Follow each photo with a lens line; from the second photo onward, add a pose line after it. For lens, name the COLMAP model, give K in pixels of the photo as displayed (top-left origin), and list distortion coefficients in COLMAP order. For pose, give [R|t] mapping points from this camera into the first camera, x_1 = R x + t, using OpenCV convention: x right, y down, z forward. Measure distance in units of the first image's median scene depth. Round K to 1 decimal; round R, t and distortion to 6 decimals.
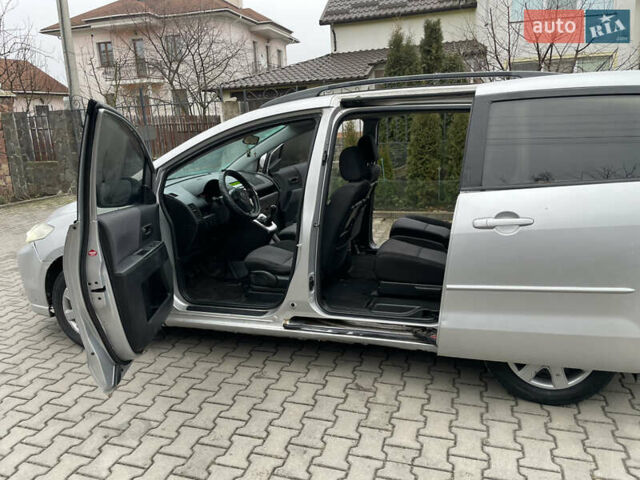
lens RADIAL K [[487.2, 0, 317.2], [0, 487.2, 245.8], [0, 0, 1]] dist [0.068413, -0.091394]
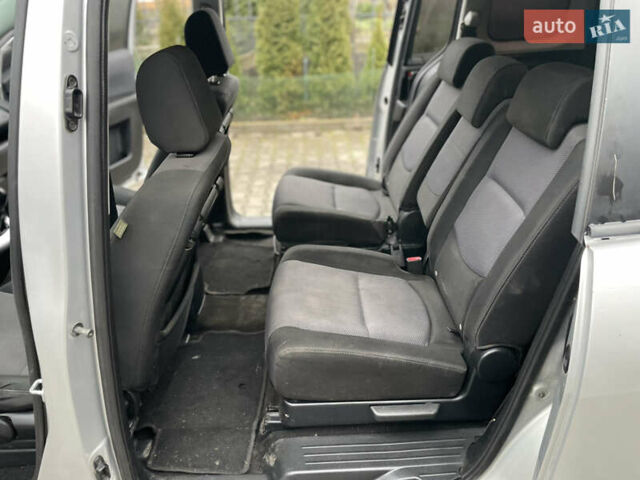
lens RADIAL K [[487.2, 0, 320.4], [0, 487.2, 240.8], [0, 0, 1]] dist [0.068413, -0.091394]
pose [[0.944904, -0.137375, 0.297127, 0.020809], [0.068049, 0.970285, 0.232199, -0.060852], [-0.320196, -0.199187, 0.926174, 0.260114]]
